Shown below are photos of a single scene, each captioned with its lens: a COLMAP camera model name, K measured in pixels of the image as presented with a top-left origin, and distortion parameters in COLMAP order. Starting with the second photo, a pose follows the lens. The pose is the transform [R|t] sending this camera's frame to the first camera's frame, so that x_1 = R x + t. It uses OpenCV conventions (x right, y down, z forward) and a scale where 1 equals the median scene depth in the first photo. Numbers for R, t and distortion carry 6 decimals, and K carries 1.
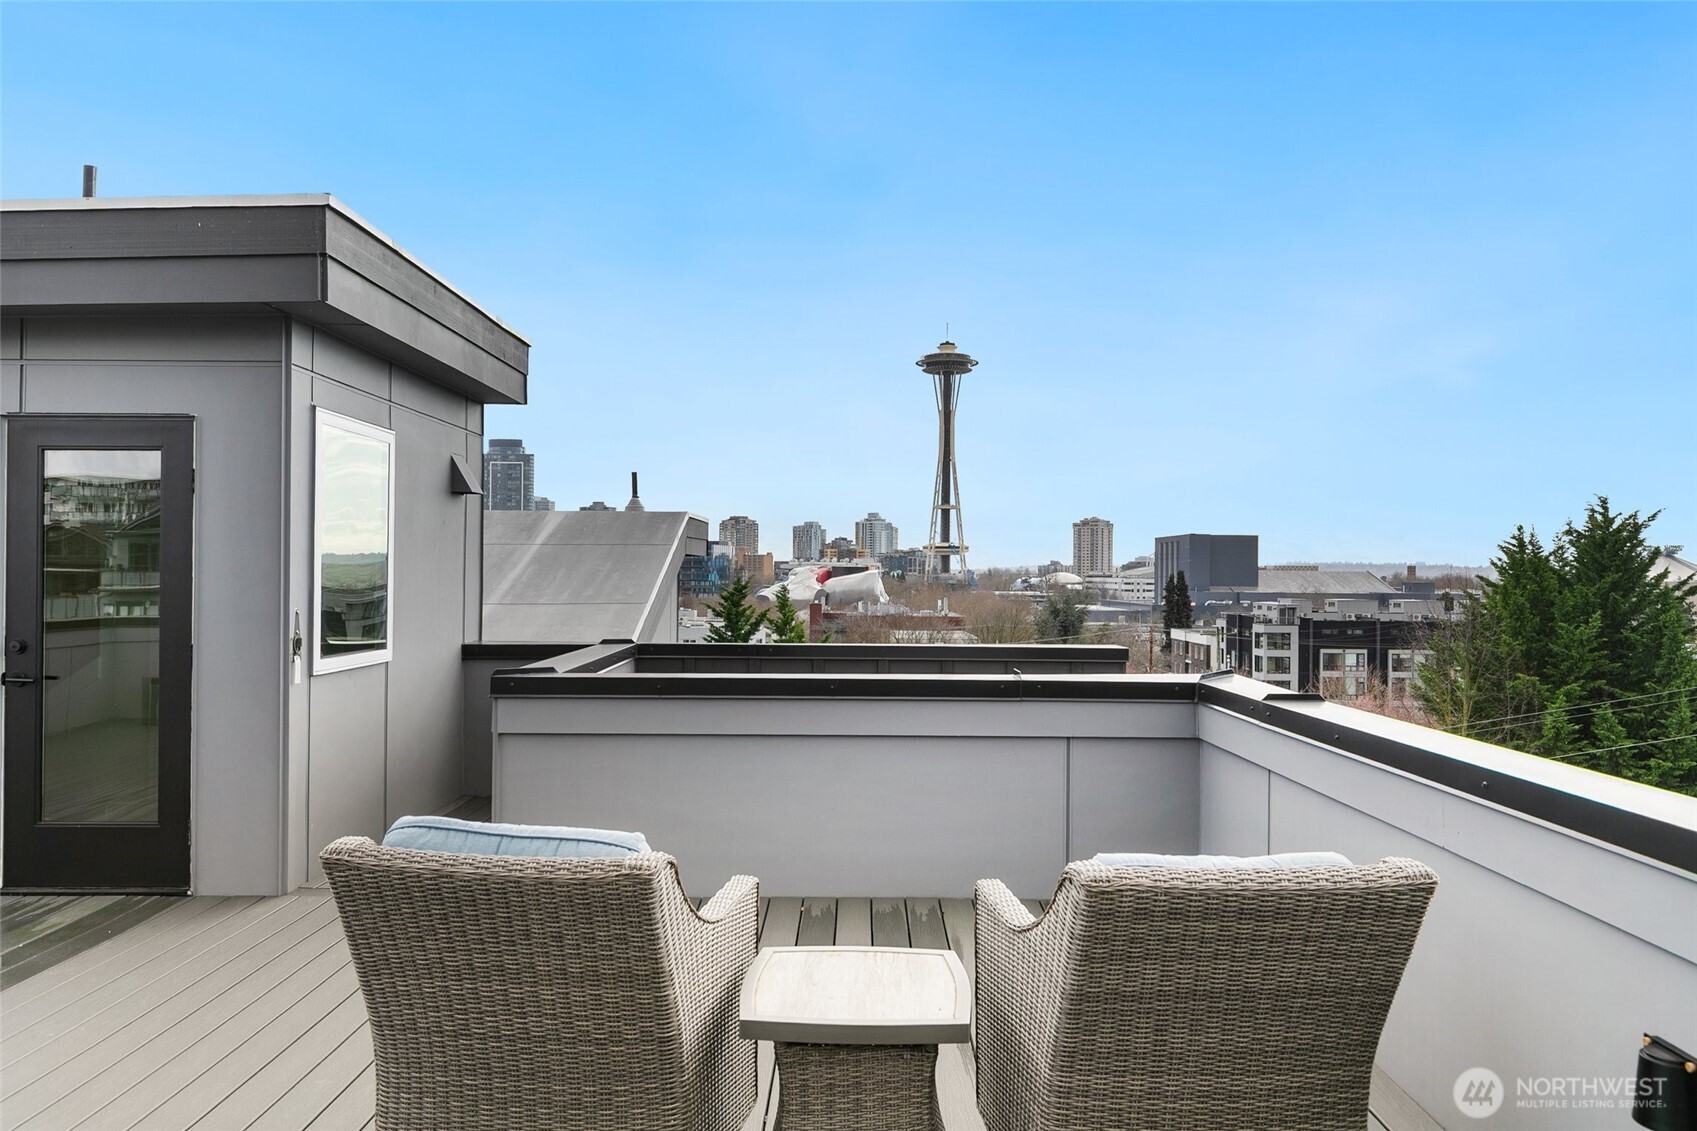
lens RADIAL K [[1150.2, 0, 848.5], [0, 1150.2, 565.5], [0, 0, 1]] dist [-0.001709, 0.002278]
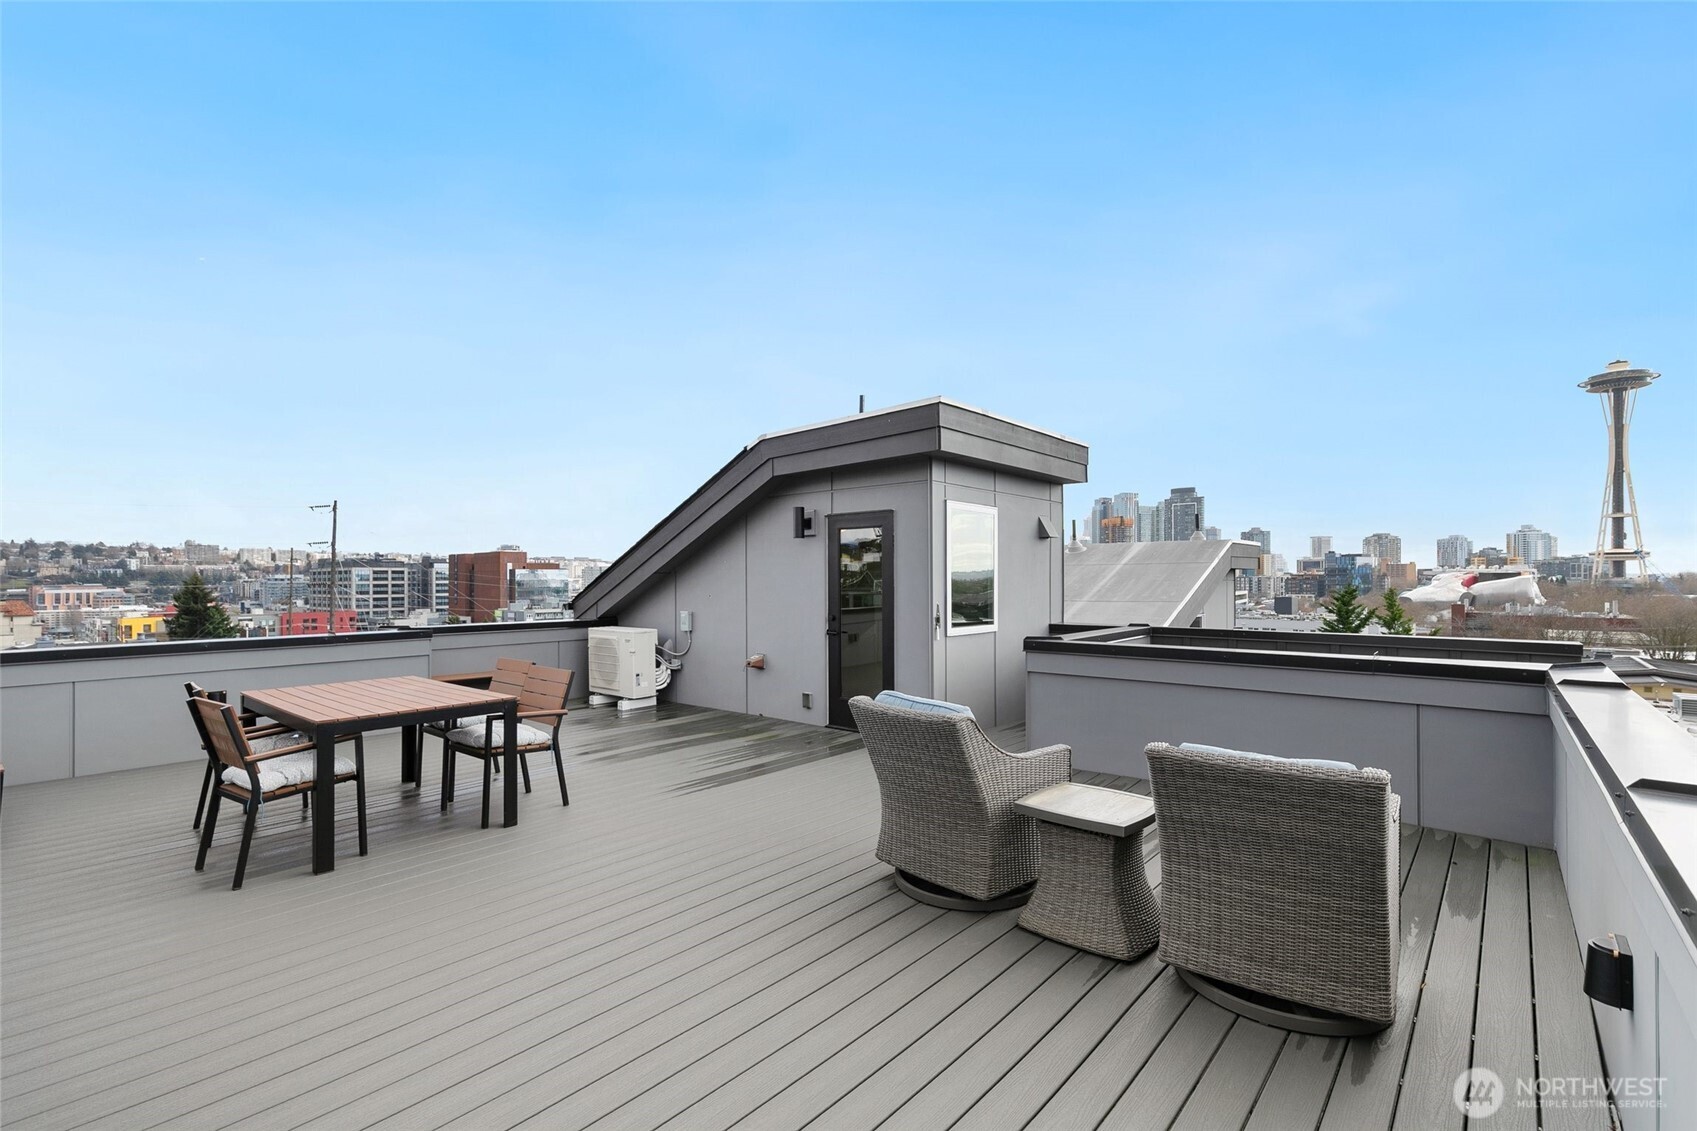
lens RADIAL K [[760.0, 0, 851.7], [0, 760.0, 577.6], [0, 0, 1]] dist [0.002316, 0.000302]
pose [[0.762475, -0.009405, -0.646950, 0.220389], [0.011072, 0.999938, -0.001489, -0.004228], [0.646923, -0.006028, 0.762531, -0.088595]]
